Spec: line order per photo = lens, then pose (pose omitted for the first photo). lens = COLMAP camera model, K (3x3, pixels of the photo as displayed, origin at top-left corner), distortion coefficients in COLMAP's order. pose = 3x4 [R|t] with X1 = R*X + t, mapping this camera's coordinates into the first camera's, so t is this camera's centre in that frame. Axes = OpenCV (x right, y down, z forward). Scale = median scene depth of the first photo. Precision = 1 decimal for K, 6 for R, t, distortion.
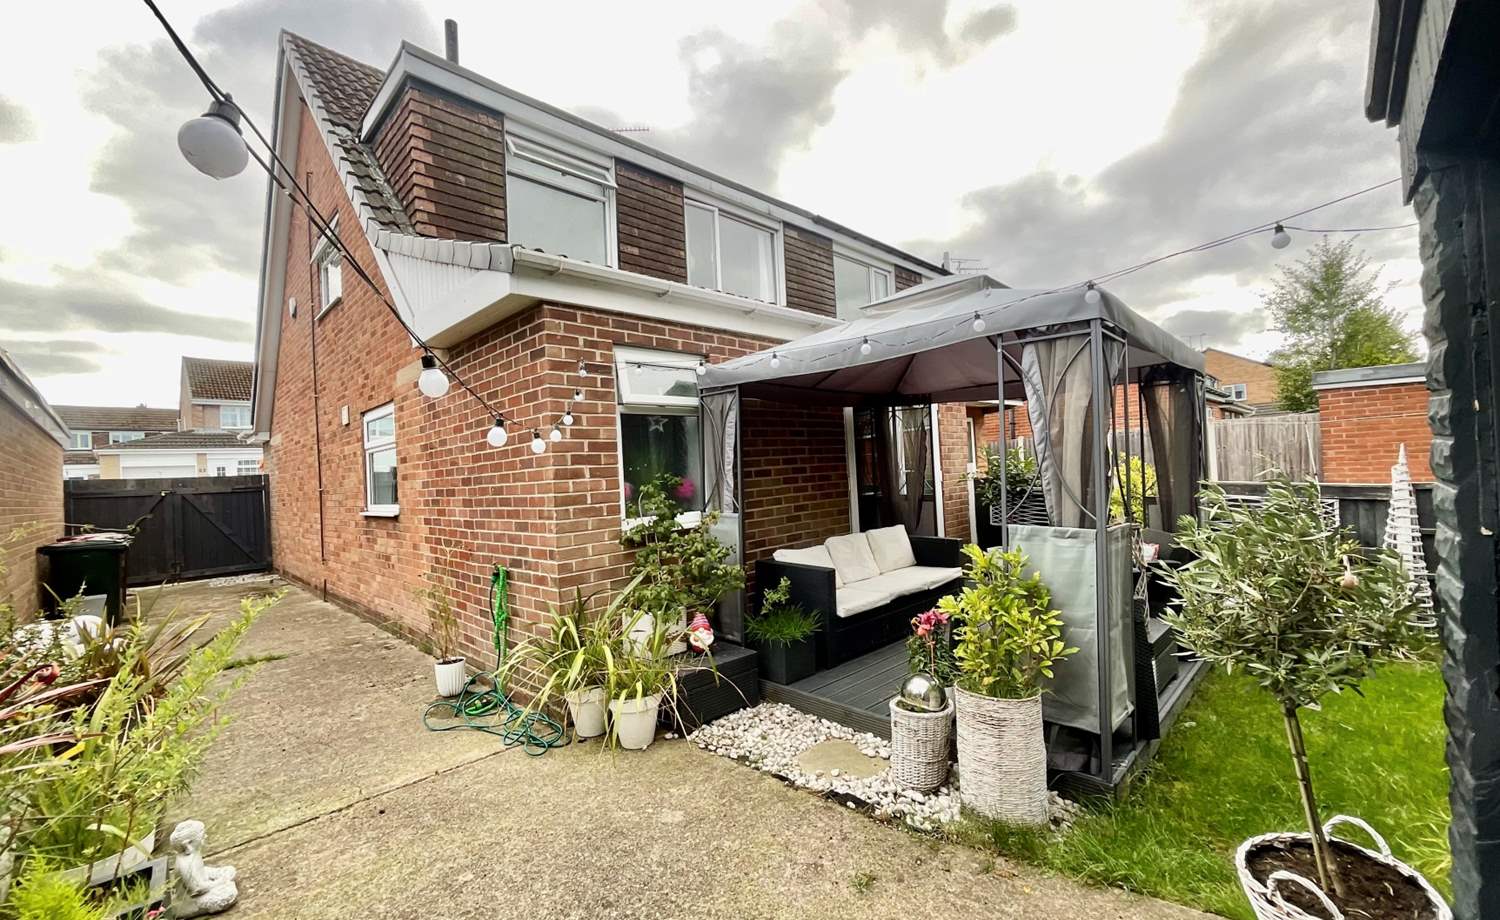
lens RADIAL K [[608.9, 0, 752.3], [0, 608.9, 462.7], [0, 0, 1]] dist [-0.002023, 0.000031]
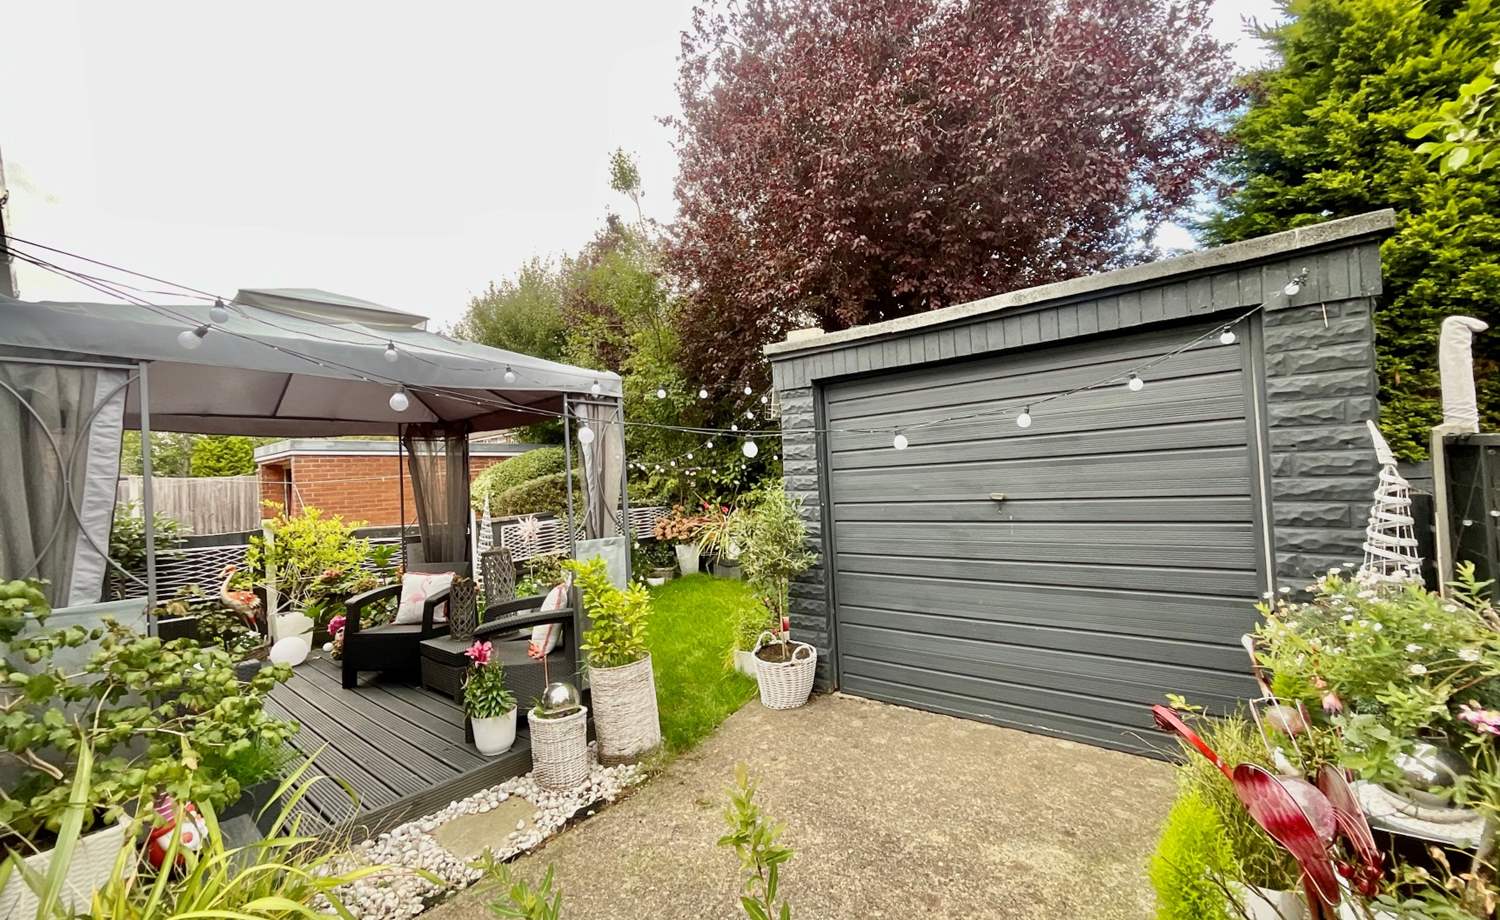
lens RADIAL K [[608.9, 0, 752.3], [0, 608.9, 462.7], [0, 0, 1]] dist [-0.002023, 0.000031]
pose [[-0.075124, 0.069554, 0.994746, -0.740456], [0.048086, 0.996657, -0.066056, 0.033030], [-0.996014, 0.042871, -0.078217, 0.610504]]
